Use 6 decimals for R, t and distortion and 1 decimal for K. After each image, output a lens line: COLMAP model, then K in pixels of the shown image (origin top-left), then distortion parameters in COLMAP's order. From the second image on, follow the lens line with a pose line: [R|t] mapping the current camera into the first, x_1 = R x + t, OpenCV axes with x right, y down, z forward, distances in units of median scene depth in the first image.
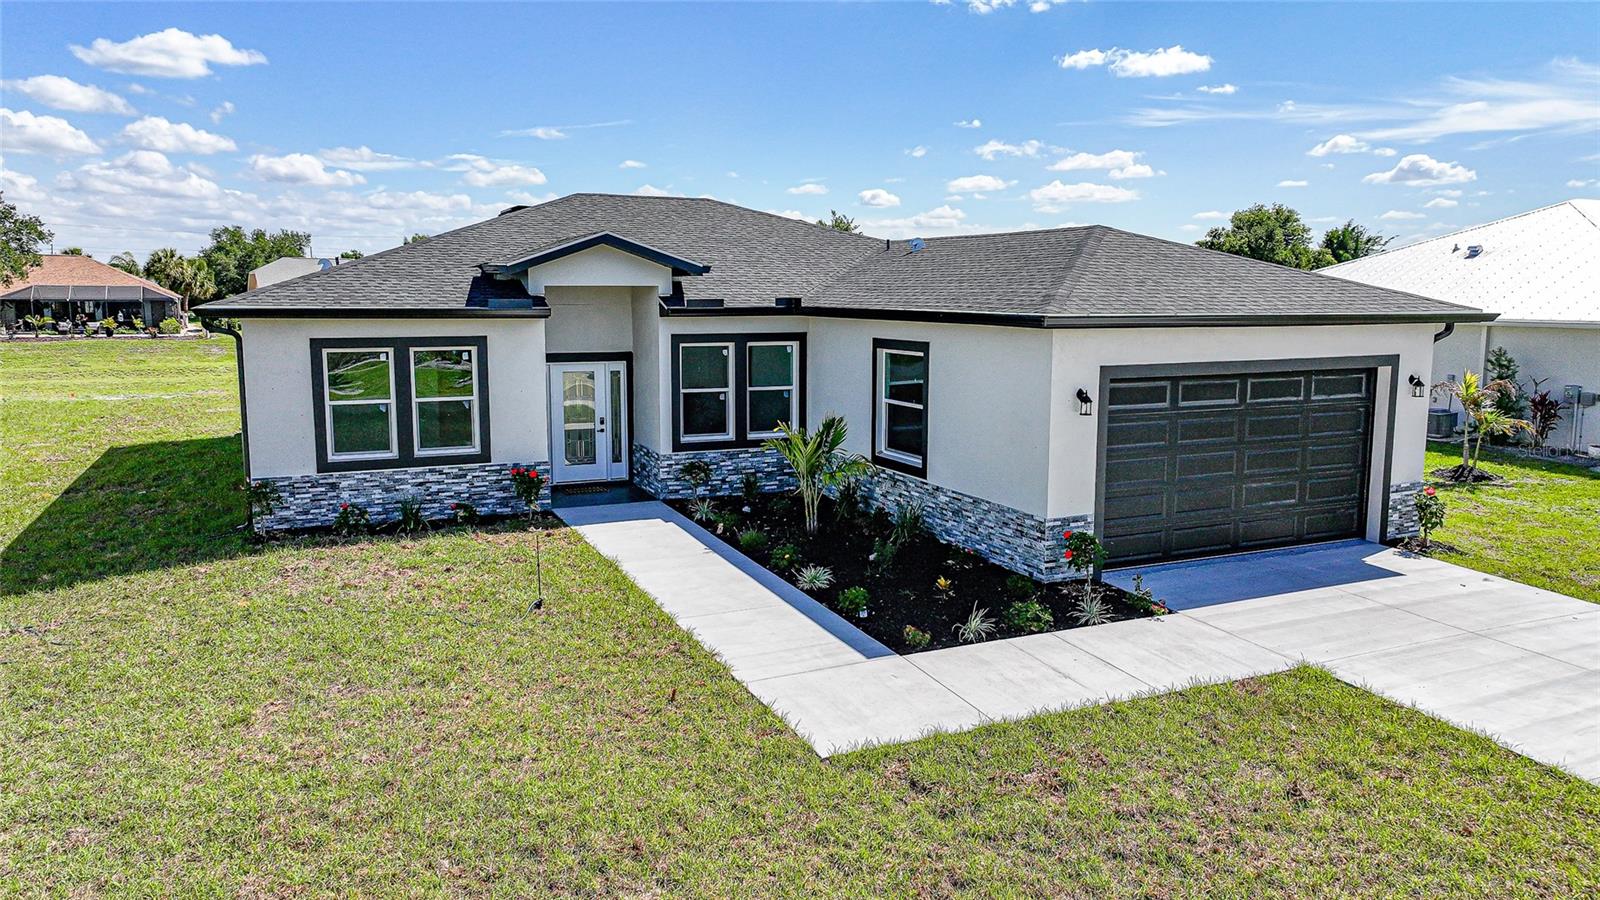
lens RADIAL K [[1119.1, 0, 812.5], [0, 1119.1, 448.4], [0, 0, 1]] dist [-0.002374, 0.018089]
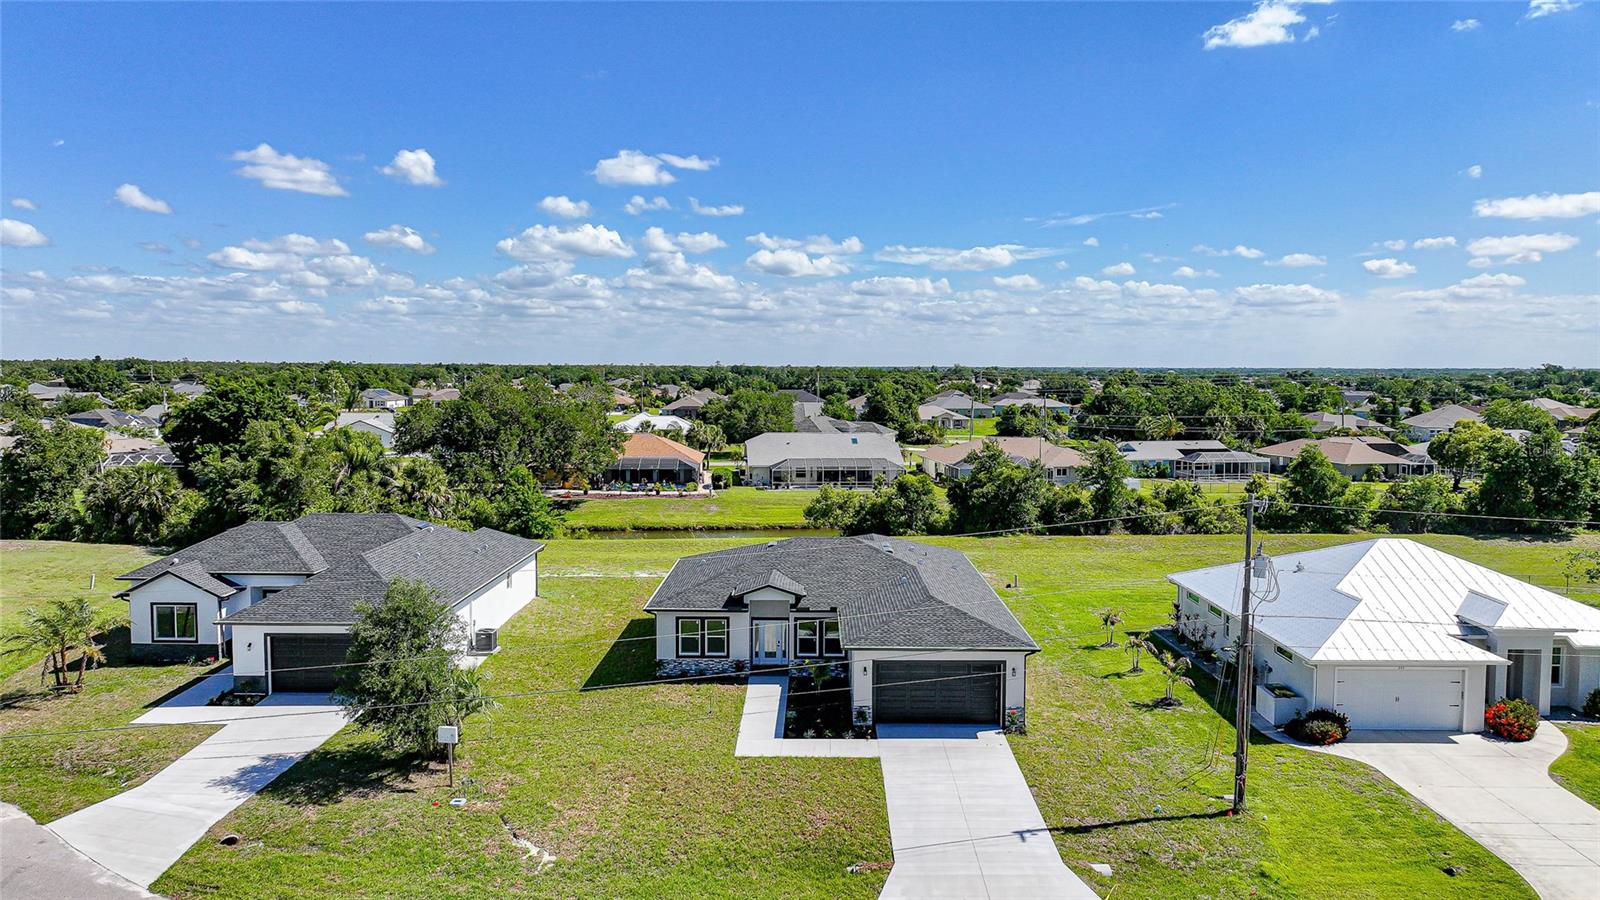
lens RADIAL K [[1119.1, 0, 810.9], [0, 1119.1, 444.7], [0, 0, 1]] dist [-0.002374, 0.018089]
pose [[0.903888, 0.029359, -0.426760, 1.181579], [-0.061303, 0.996235, -0.061305, -0.392450], [0.423353, 0.081574, 0.902285, -1.661905]]
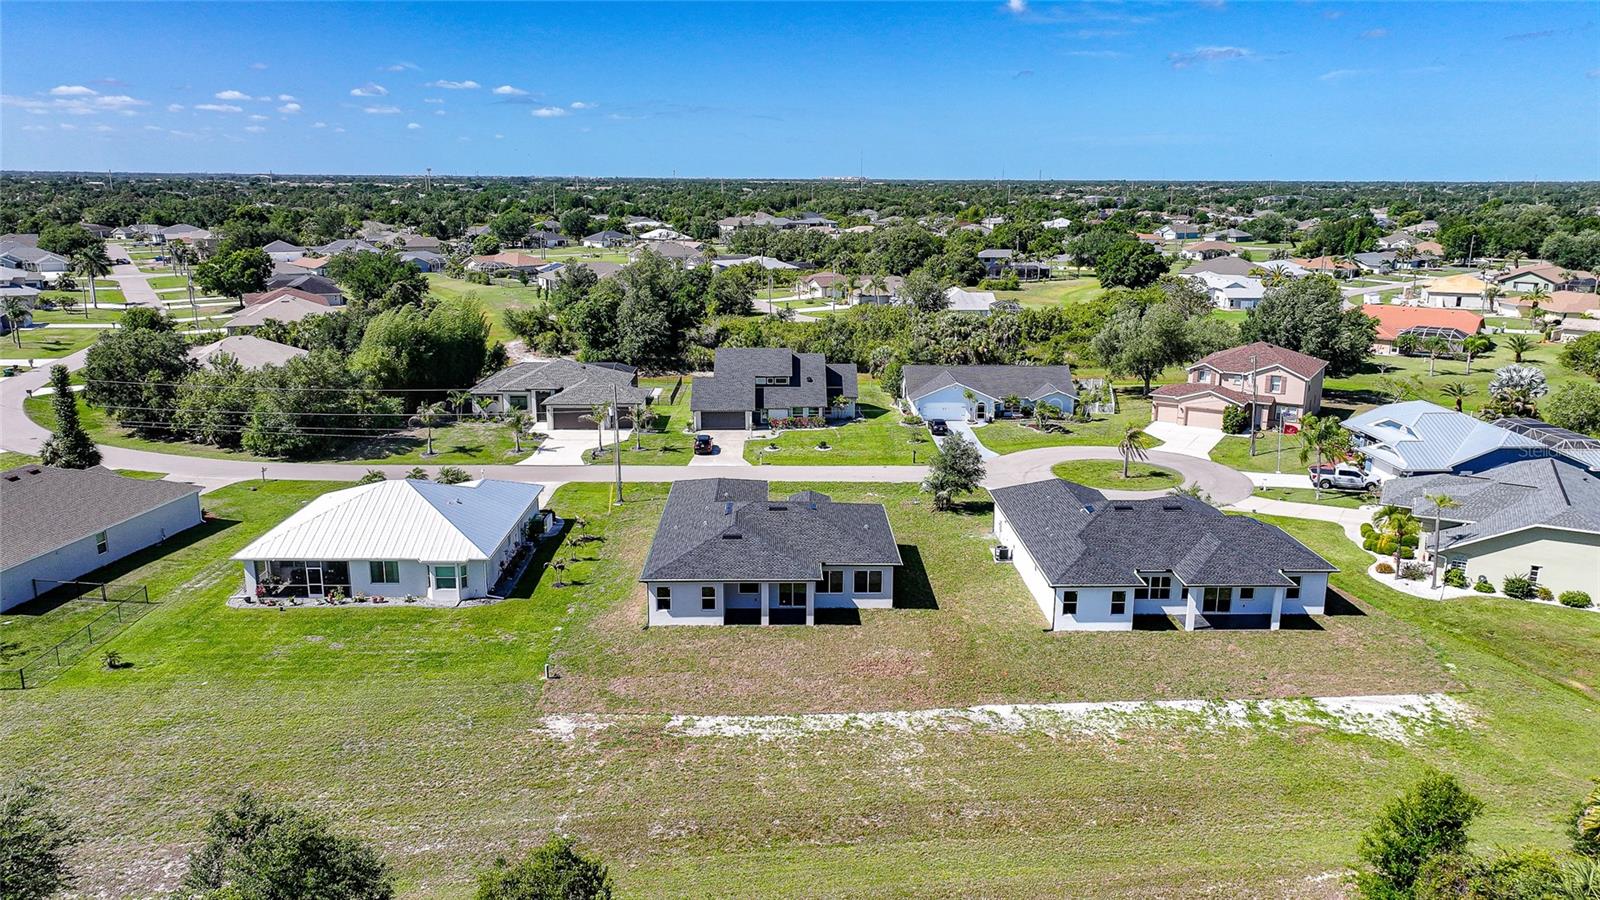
lens RADIAL K [[1119.1, 0, 801.8], [0, 1119.1, 458.2], [0, 0, 1]] dist [-0.002374, 0.018089]
pose [[-0.910829, -0.111158, 0.397535, -2.117044], [0.048398, 0.927659, 0.370280, -2.177774], [-0.409937, 0.356501, -0.839559, 5.162886]]
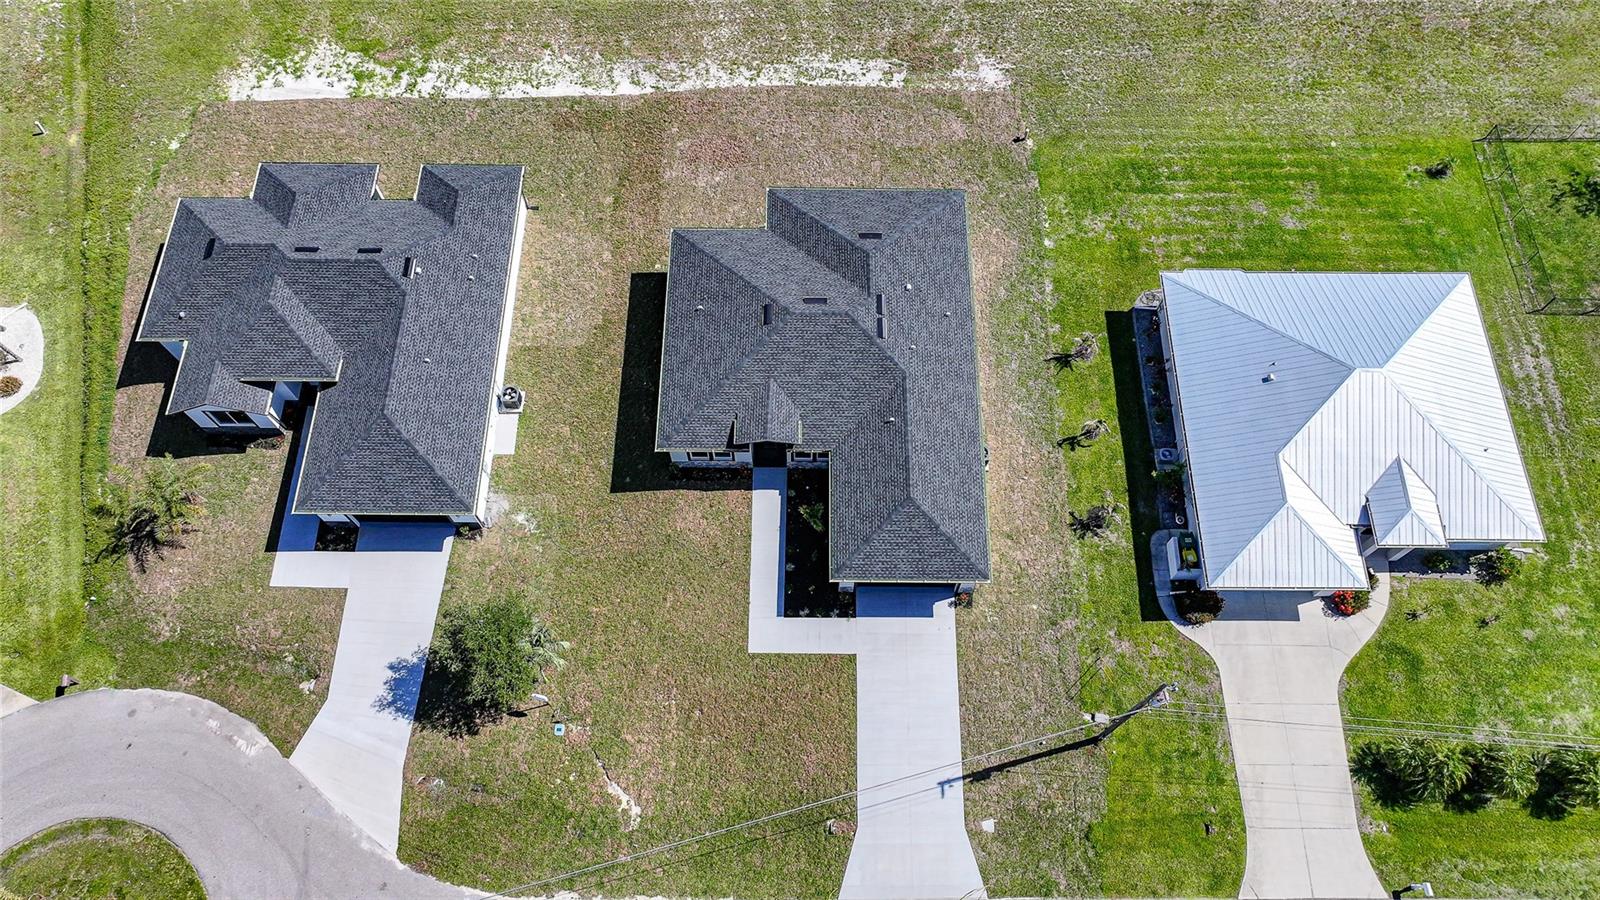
lens RADIAL K [[1119.1, 0, 815.9], [0, 1119.1, 422.1], [0, 0, 1]] dist [-0.002374, 0.018089]
pose [[0.902004, 0.391701, -0.181546, 0.517226], [-0.064137, 0.537422, 0.840871, -2.996159], [0.426937, -0.746825, 0.509879, -0.552991]]
